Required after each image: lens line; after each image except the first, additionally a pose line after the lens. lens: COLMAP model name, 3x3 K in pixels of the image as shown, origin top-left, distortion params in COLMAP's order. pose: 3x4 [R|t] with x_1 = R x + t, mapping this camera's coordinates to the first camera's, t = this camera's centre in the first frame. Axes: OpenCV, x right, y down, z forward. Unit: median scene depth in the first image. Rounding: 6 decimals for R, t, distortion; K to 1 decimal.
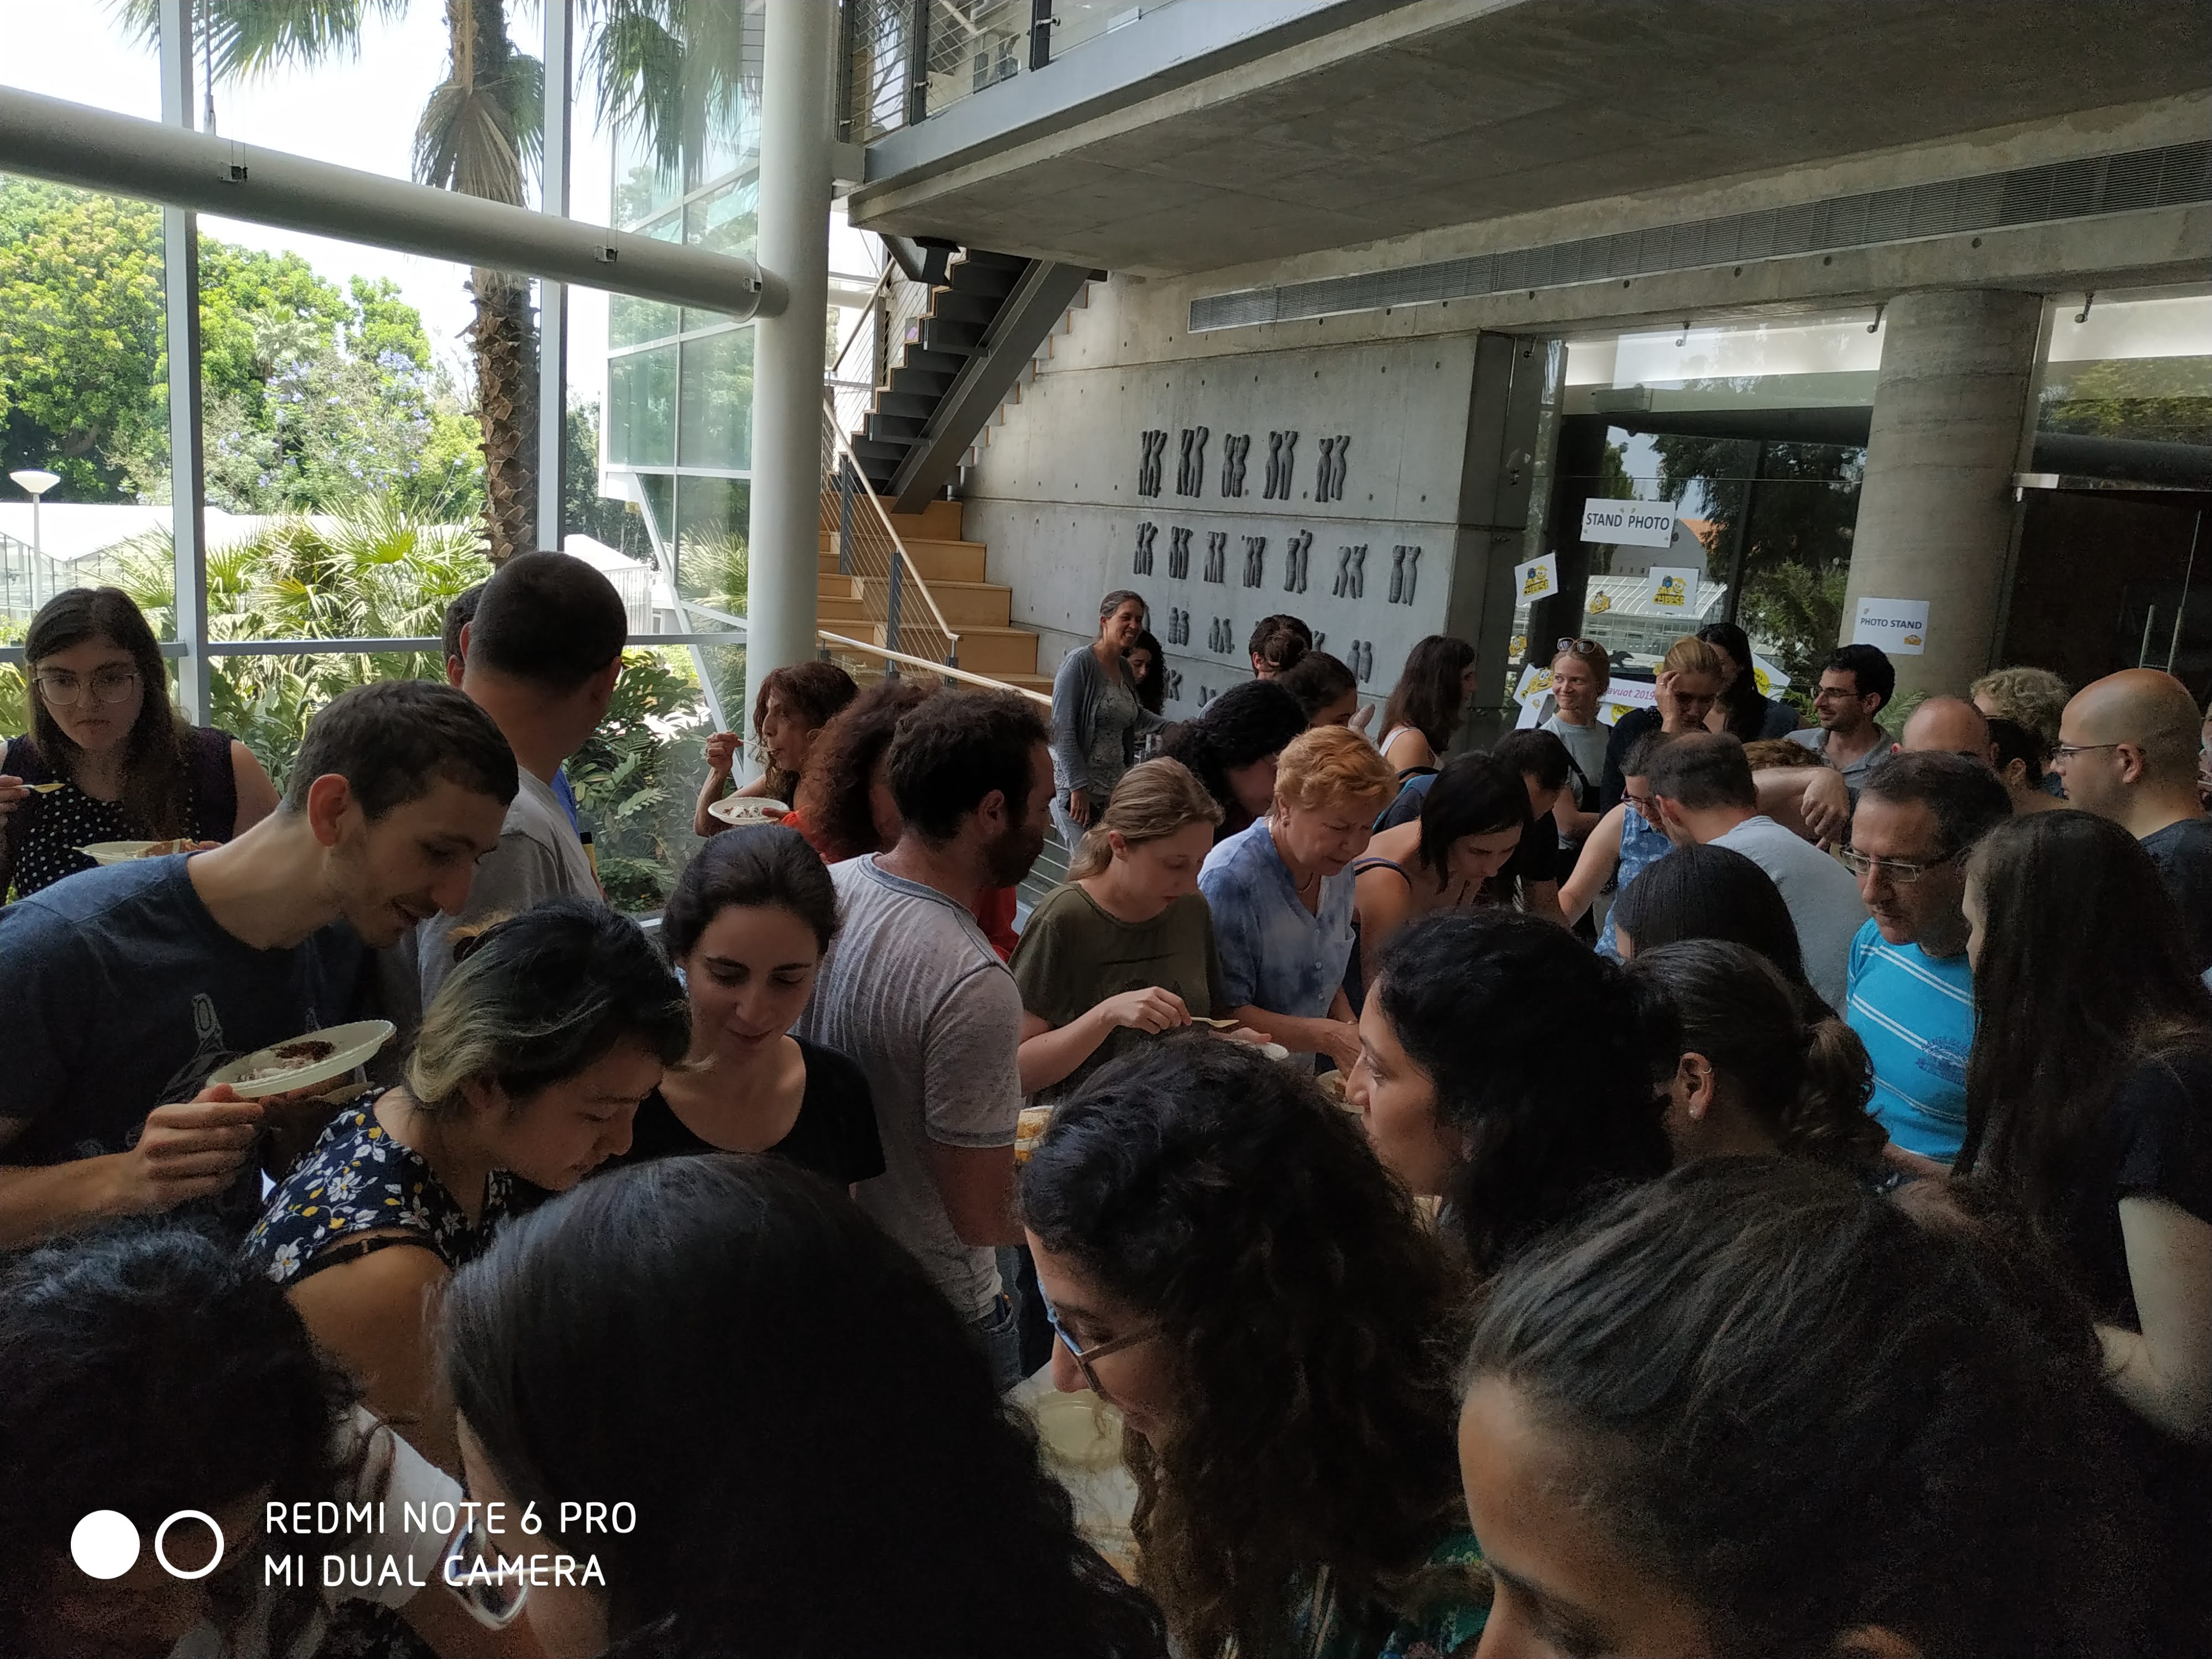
lens RADIAL K [[1582.4, 0, 1104.7], [0, 1582.4, 827.3], [0, 0, 1]] dist [-0.002116, -0.002510]
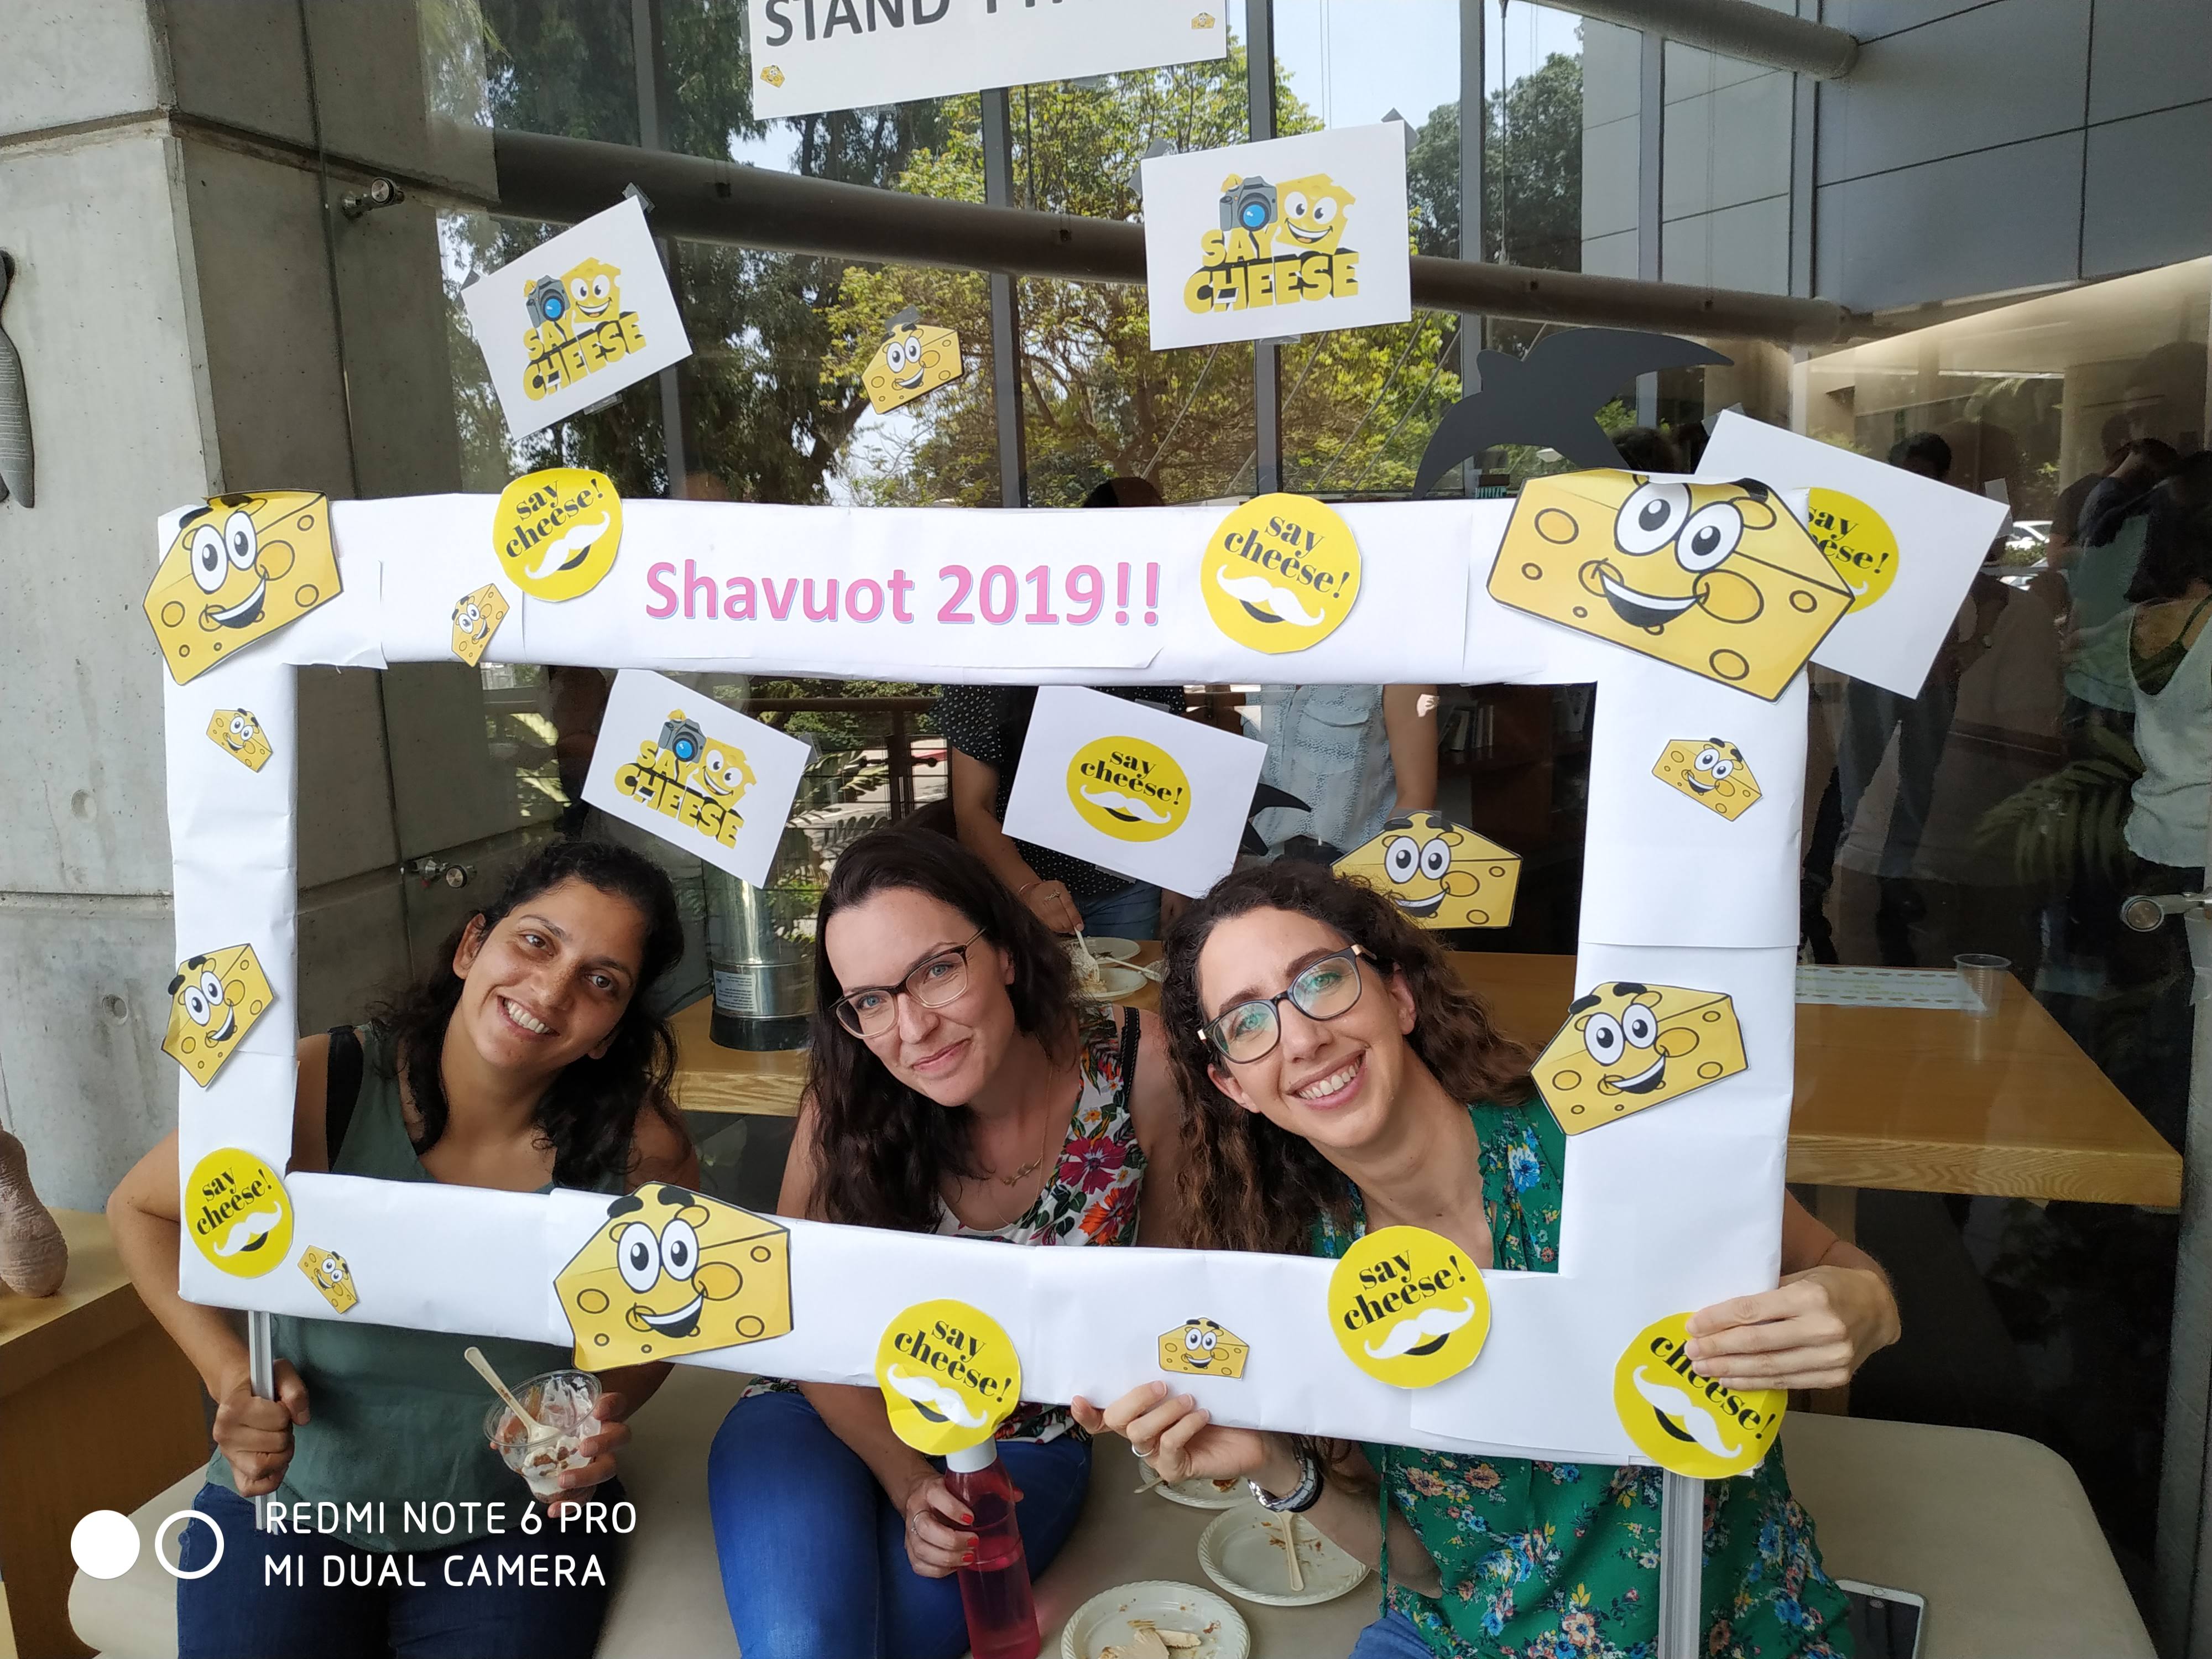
lens RADIAL K [[1582.4, 0, 1104.1], [0, 1582.4, 830.1], [0, 0, 1]] dist [-0.002116, -0.002510]
pose [[0.704482, -0.211632, 0.677435, 0.144352], [0.221694, 0.972363, 0.073223, -0.077571], [-0.674209, 0.098599, 0.731930, 0.765183]]
